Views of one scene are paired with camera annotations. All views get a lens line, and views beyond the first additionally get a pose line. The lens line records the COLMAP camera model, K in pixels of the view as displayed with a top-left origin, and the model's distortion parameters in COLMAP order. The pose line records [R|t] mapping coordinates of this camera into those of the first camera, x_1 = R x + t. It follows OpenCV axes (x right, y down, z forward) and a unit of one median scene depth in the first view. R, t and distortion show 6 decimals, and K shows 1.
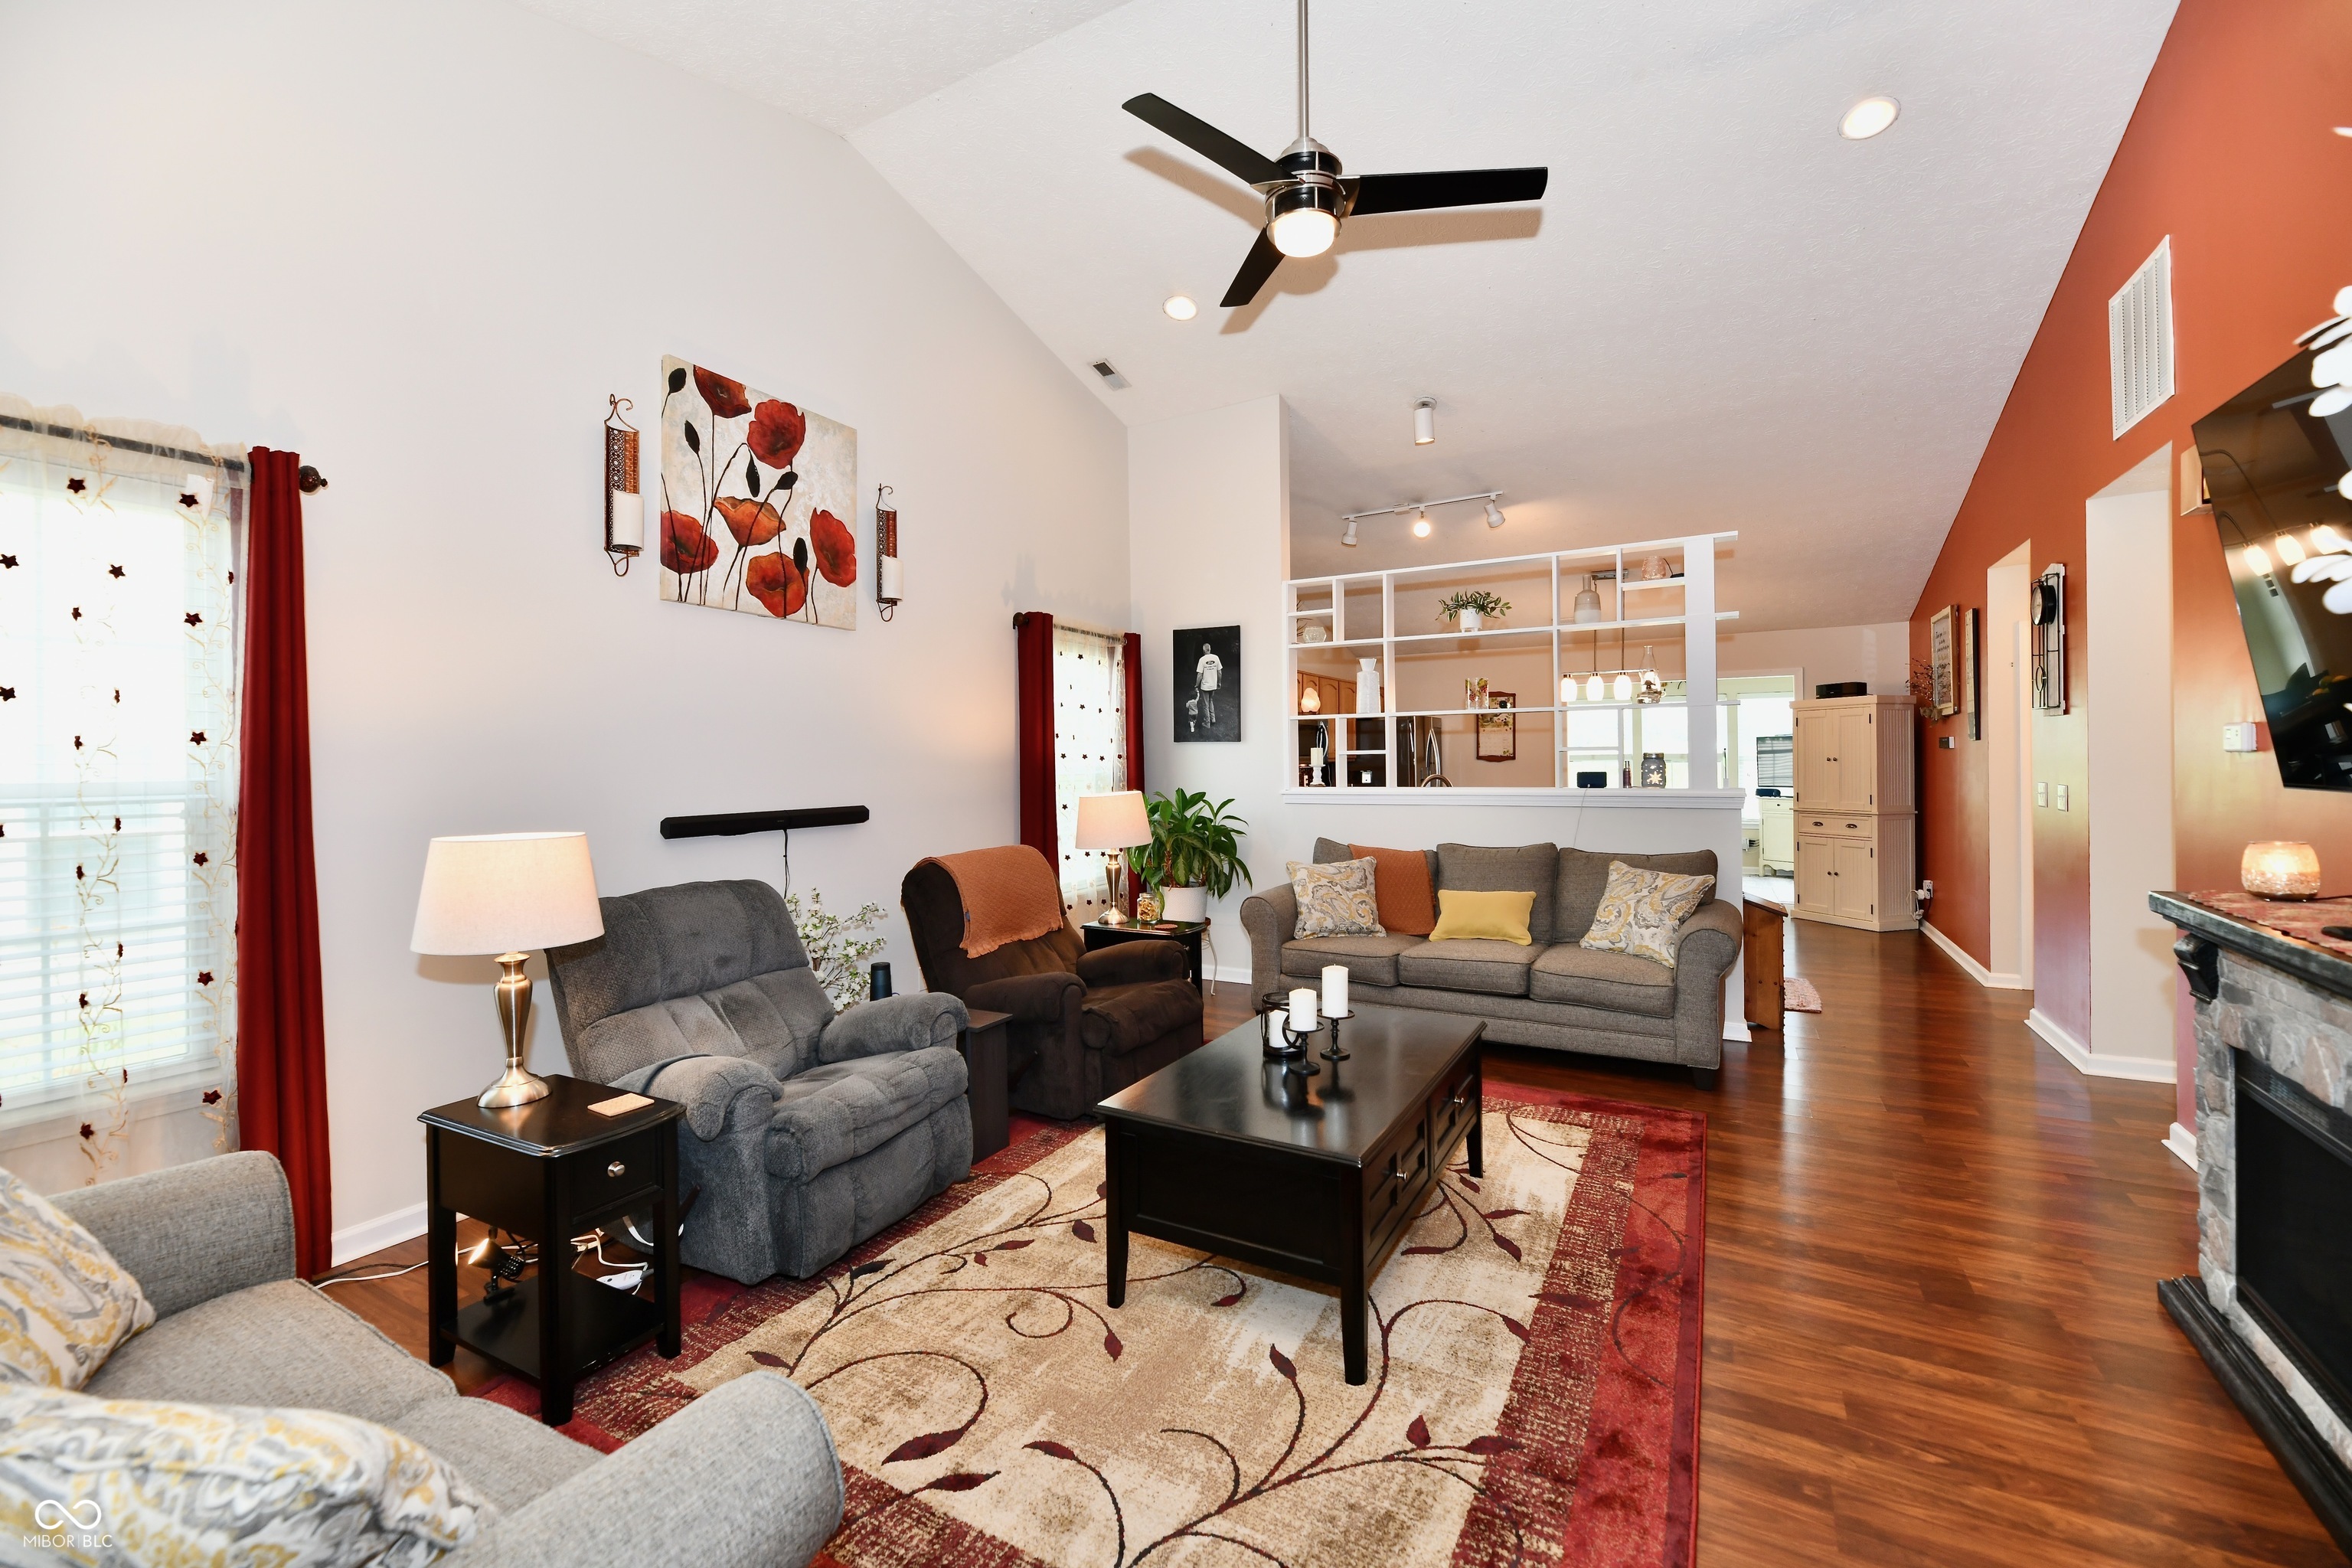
lens RADIAL K [[965.1, 0, 1173.0], [0, 965.1, 770.2], [0, 0, 1]] dist [-0.005511, -0.001593]
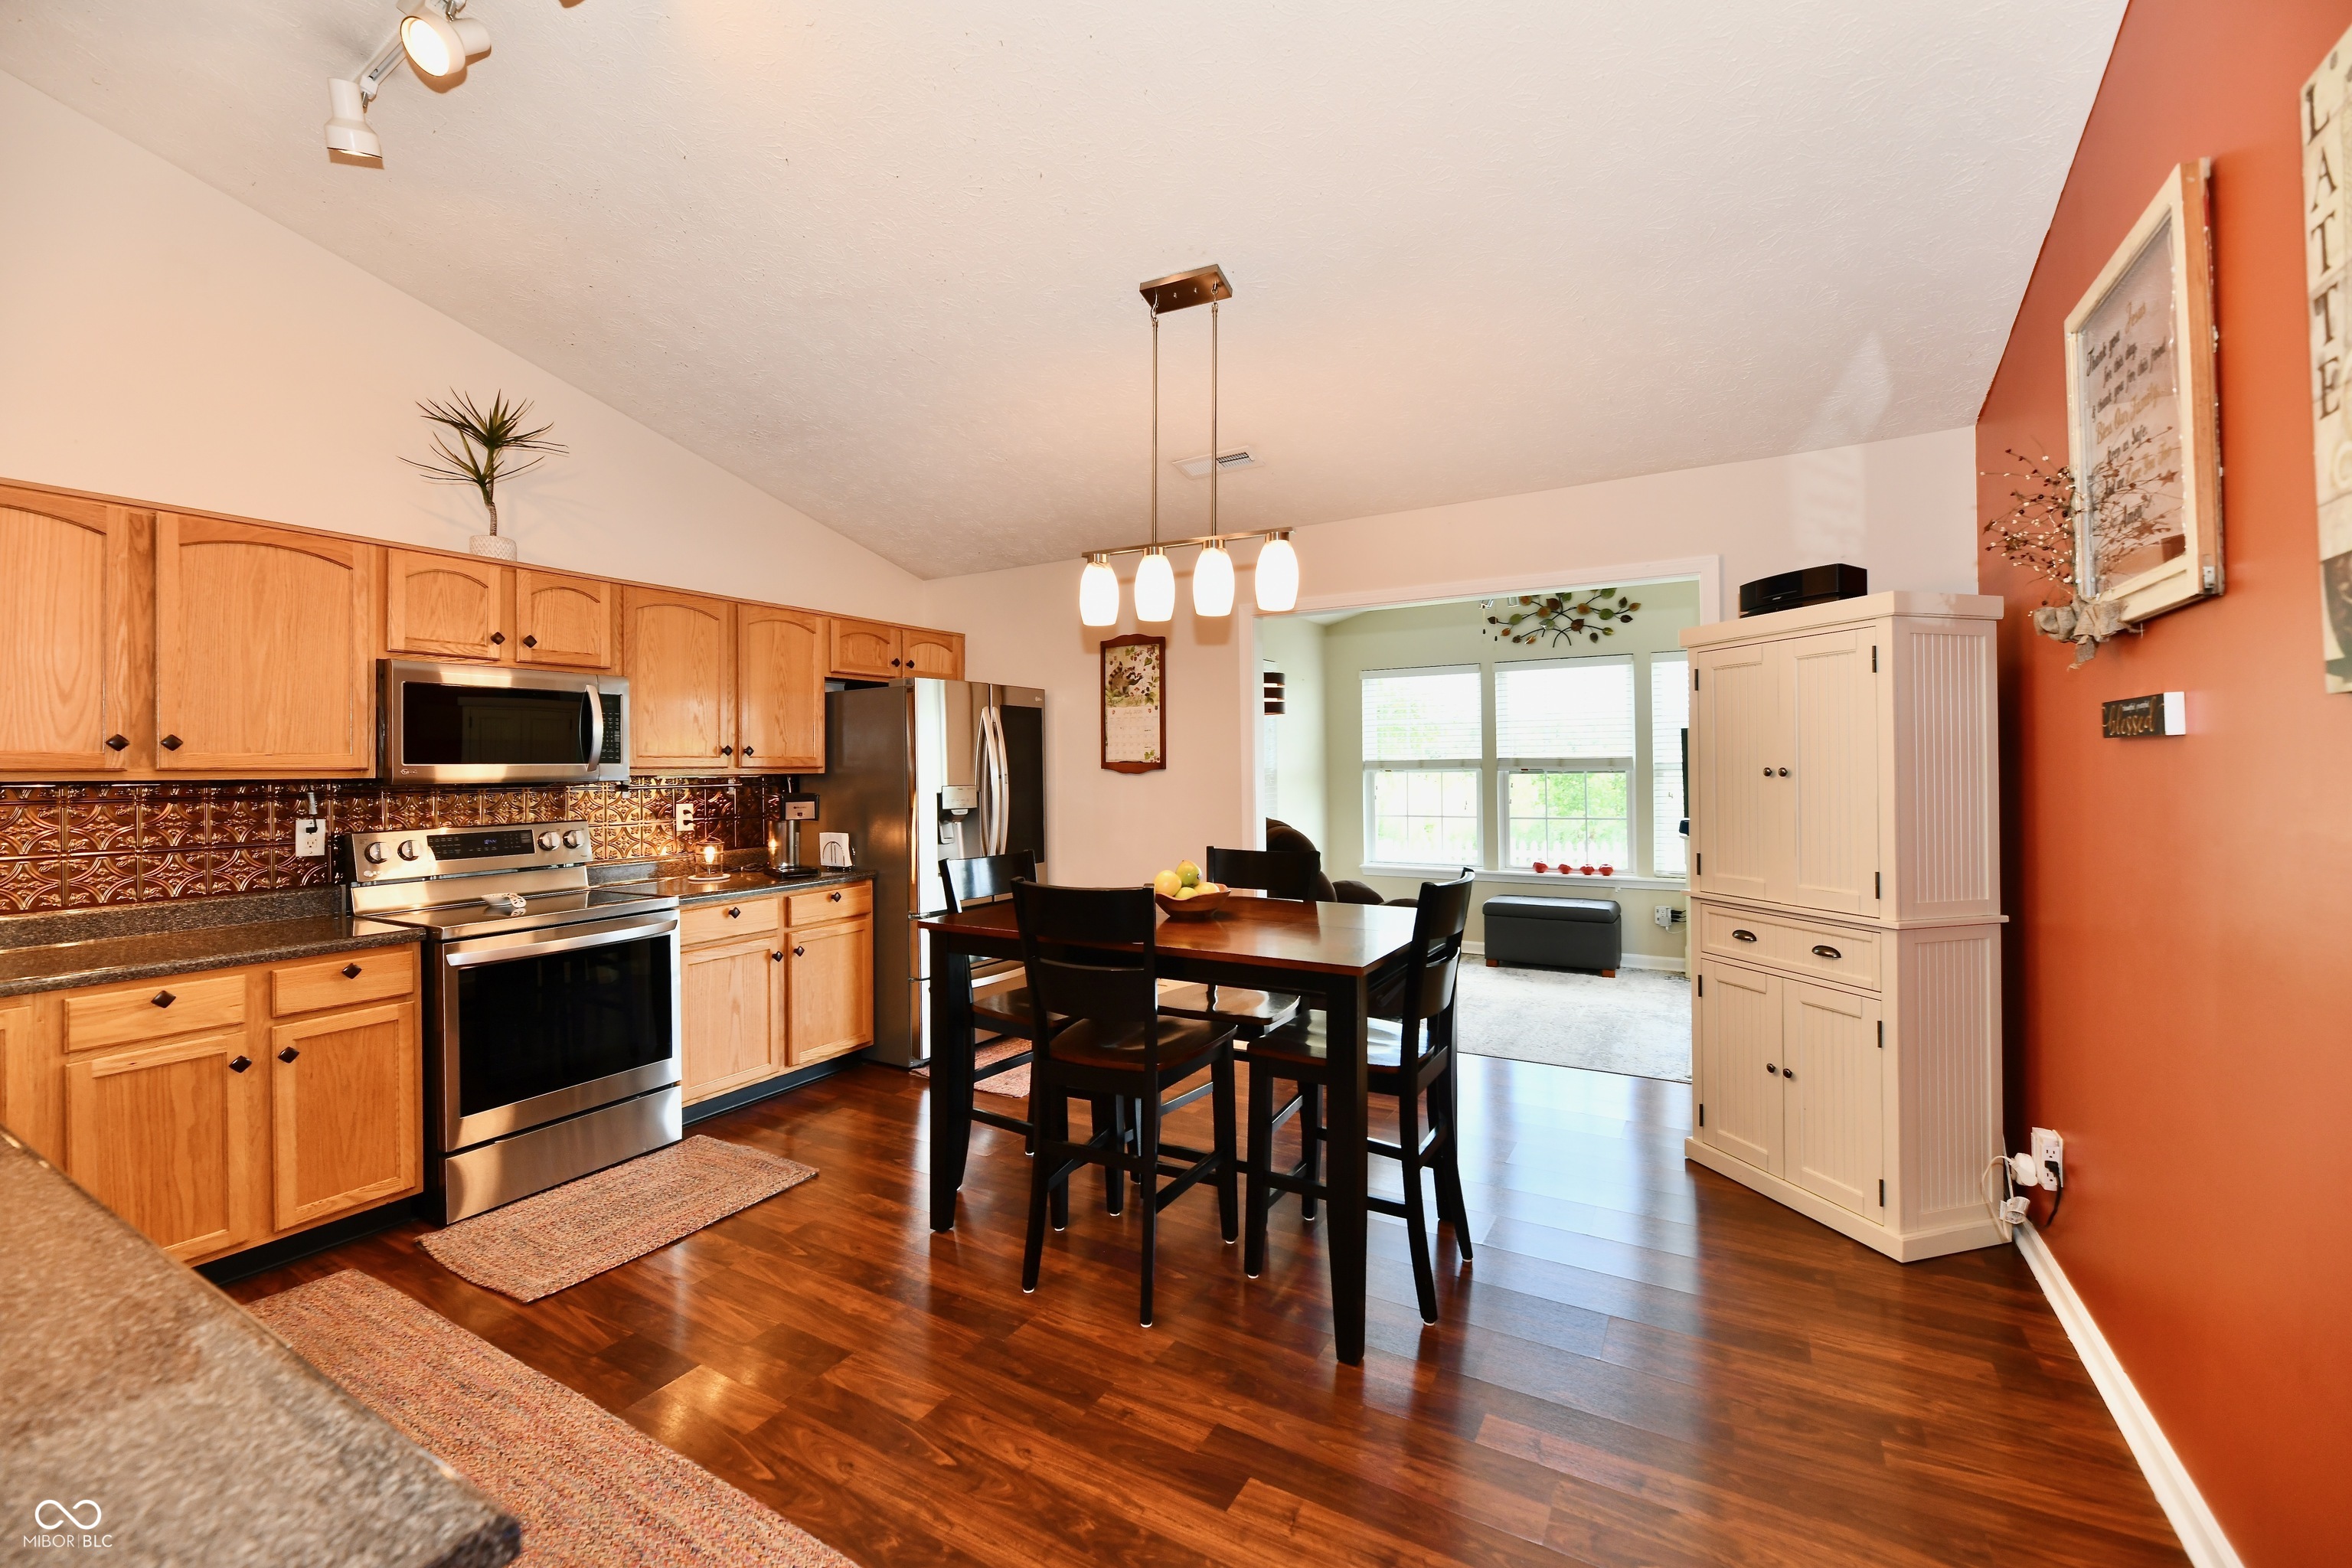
lens RADIAL K [[965.1, 0, 1190.5], [0, 965.1, 765.1], [0, 0, 1]] dist [-0.005511, -0.001593]
pose [[0.999974, -0.003740, -0.006087, 0.473011], [0.003703, 0.999975, -0.006081, -0.012797], [0.006110, 0.006058, 0.999963, 0.641757]]
